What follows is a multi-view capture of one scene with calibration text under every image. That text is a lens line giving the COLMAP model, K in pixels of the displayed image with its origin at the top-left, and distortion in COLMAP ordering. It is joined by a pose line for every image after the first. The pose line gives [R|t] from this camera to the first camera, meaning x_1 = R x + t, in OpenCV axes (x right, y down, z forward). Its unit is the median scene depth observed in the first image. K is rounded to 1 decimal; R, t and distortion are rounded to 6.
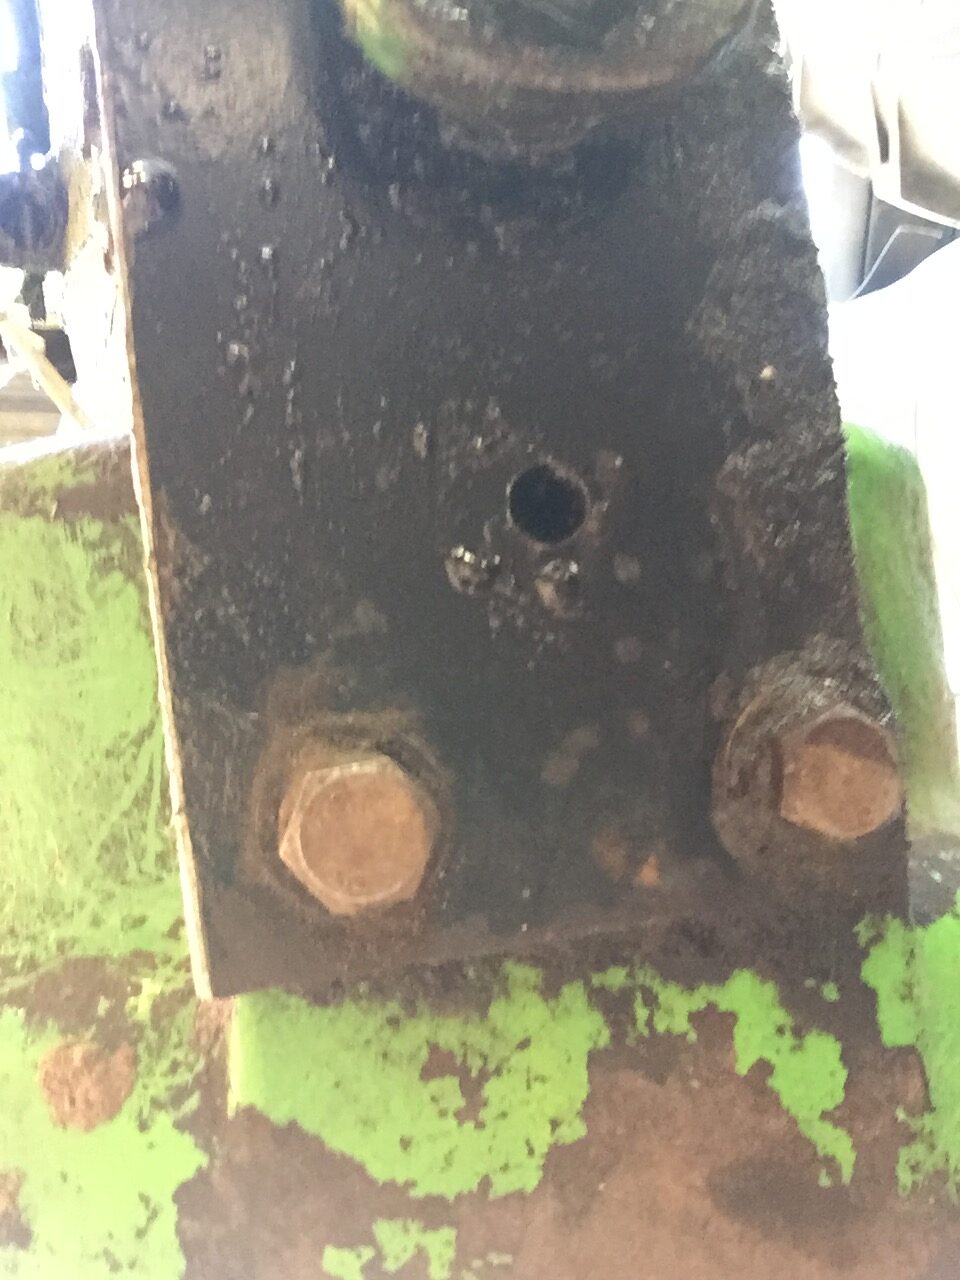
lens RADIAL K [[1173.0, 0, 480.9], [0, 1173.0, 642.8], [0, 0, 1]] dist [0.022937, -0.006871]
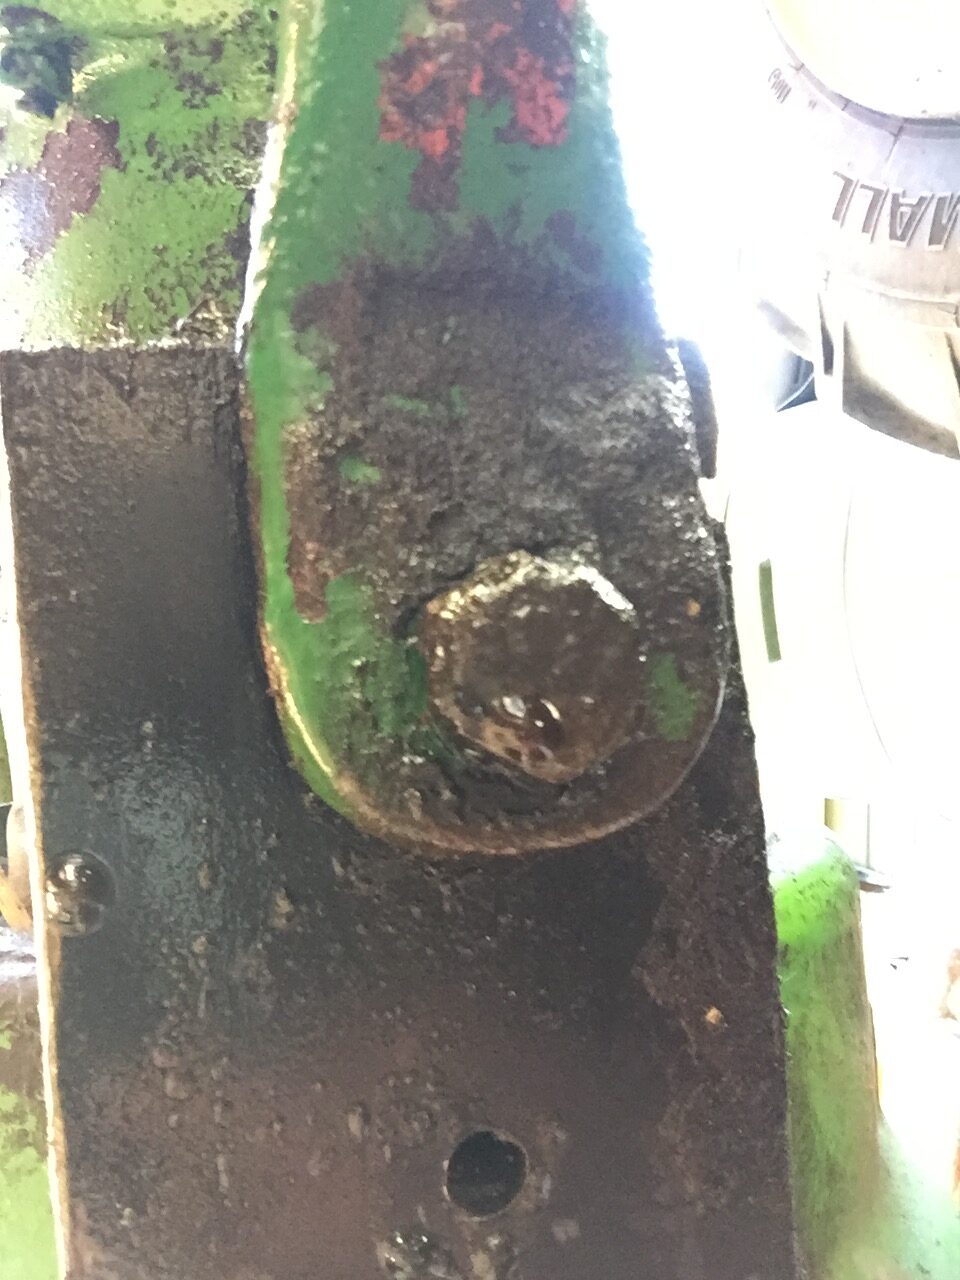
lens RADIAL K [[1173.0, 0, 479.1], [0, 1173.0, 640.1], [0, 0, 1]] dist [0.022937, -0.006871]
pose [[0.997761, 0.027556, 0.060945, -0.019566], [-0.029763, 0.998923, 0.035604, -0.578357], [-0.059898, -0.037338, 0.997506, 0.044997]]
